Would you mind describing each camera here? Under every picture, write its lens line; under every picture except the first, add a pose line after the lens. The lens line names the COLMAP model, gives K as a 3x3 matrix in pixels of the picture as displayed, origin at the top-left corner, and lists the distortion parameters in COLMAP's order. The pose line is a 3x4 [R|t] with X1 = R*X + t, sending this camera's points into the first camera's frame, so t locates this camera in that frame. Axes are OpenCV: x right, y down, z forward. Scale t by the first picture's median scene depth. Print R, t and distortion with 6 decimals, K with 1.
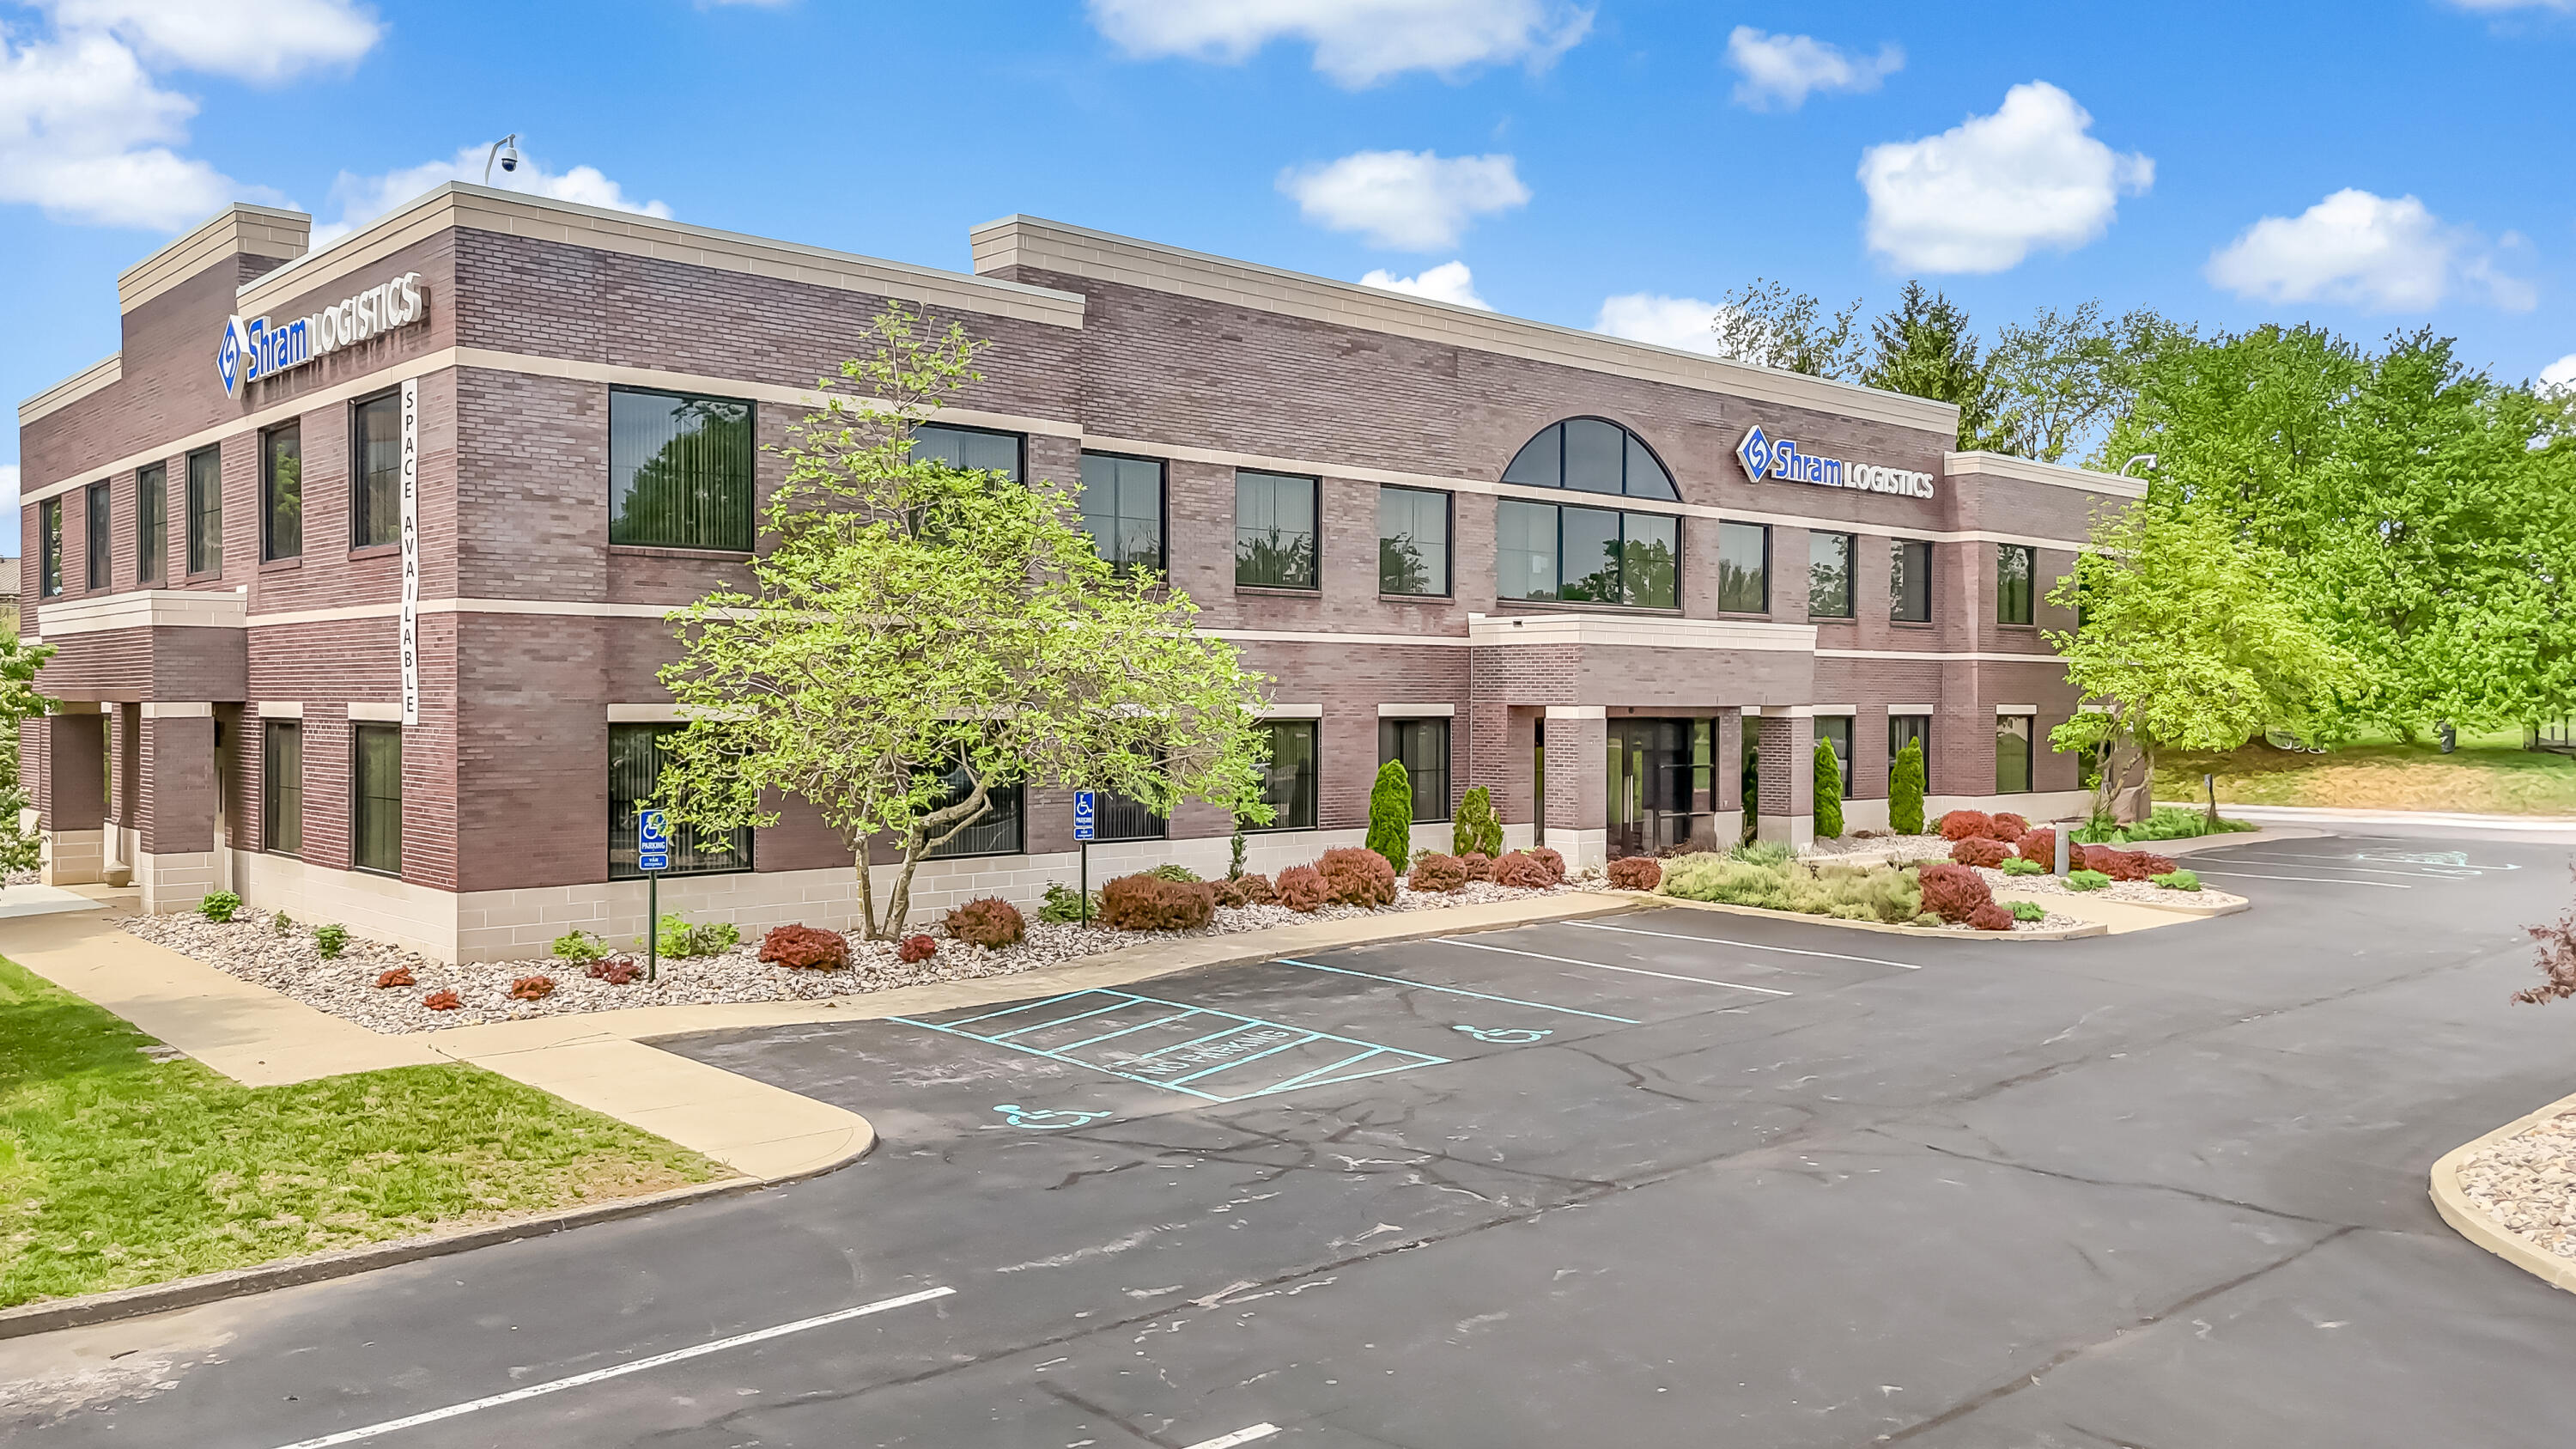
lens RADIAL K [[1959.2, 0, 1288.0], [0, 1959.2, 724.5], [0, 0, 1]] dist [0.041865, -0.011867]
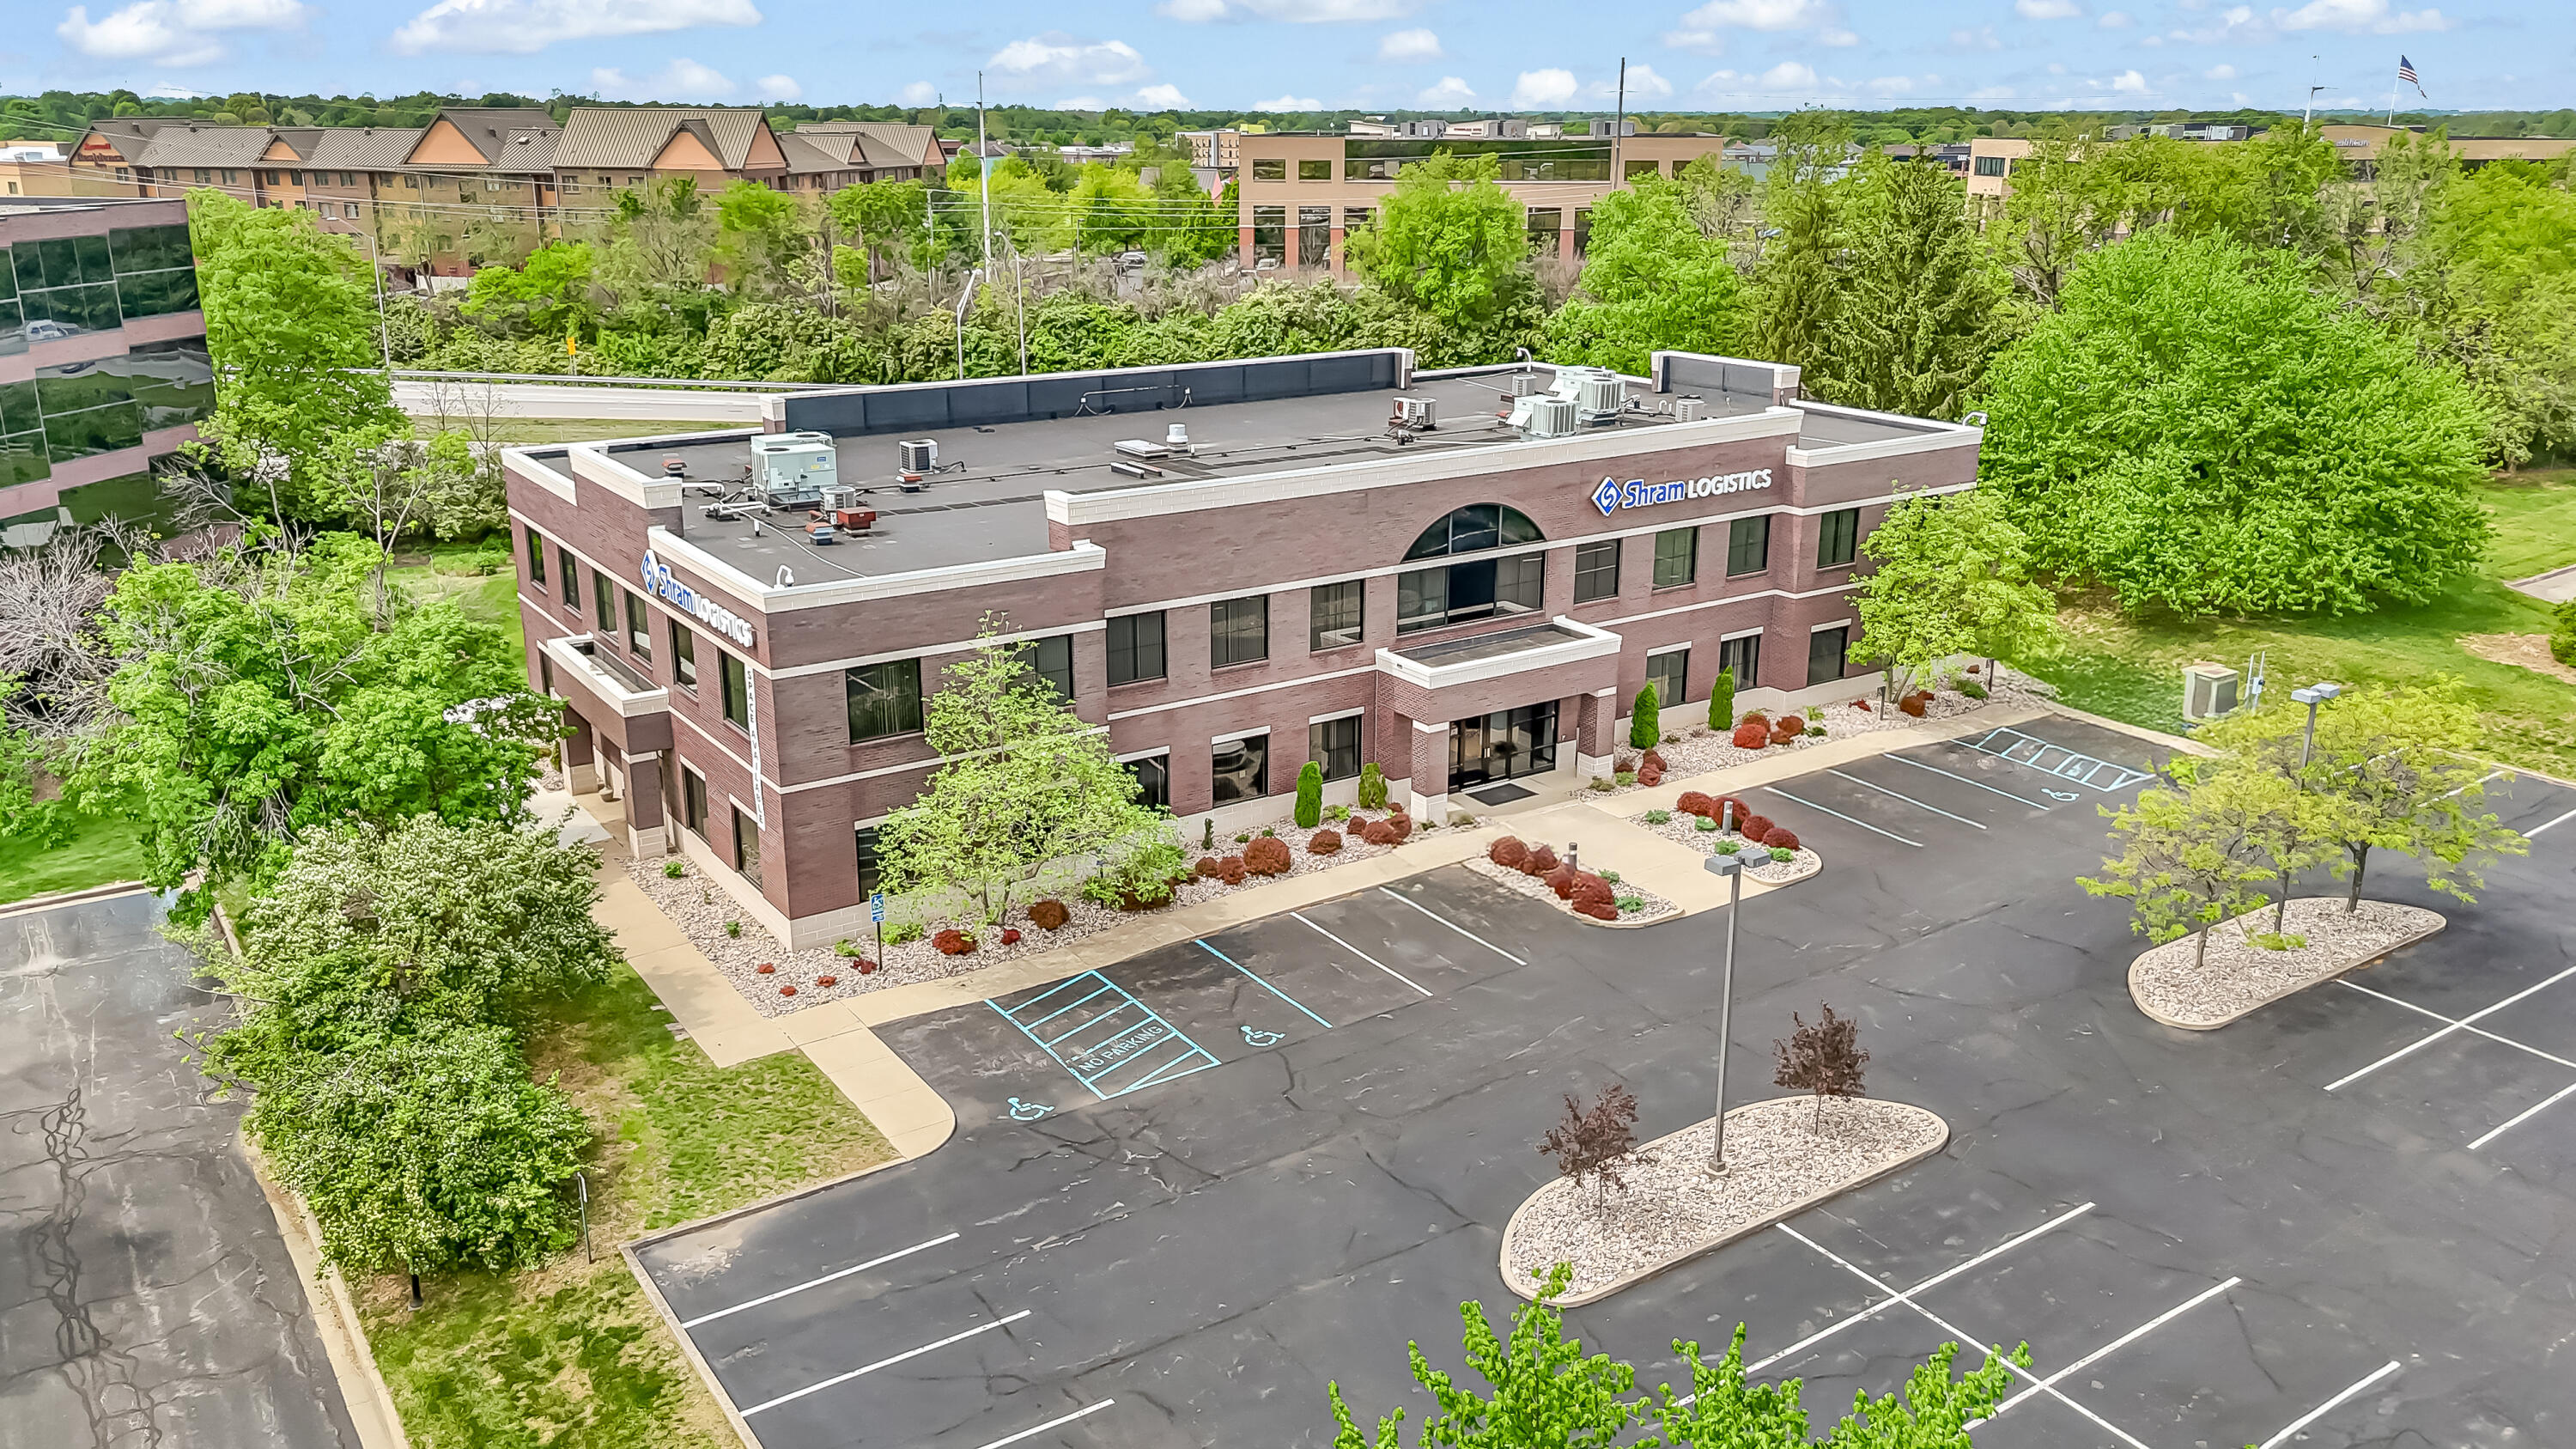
lens RADIAL K [[1959.2, 0, 1288.0], [0, 1959.2, 724.5], [0, 0, 1]] dist [0.041865, -0.011867]
pose [[0.989476, 0.042085, -0.138441, 0.245825], [-0.000835, 0.958413, 0.285382, -0.454985], [0.144694, -0.282263, 0.948362, -0.542539]]
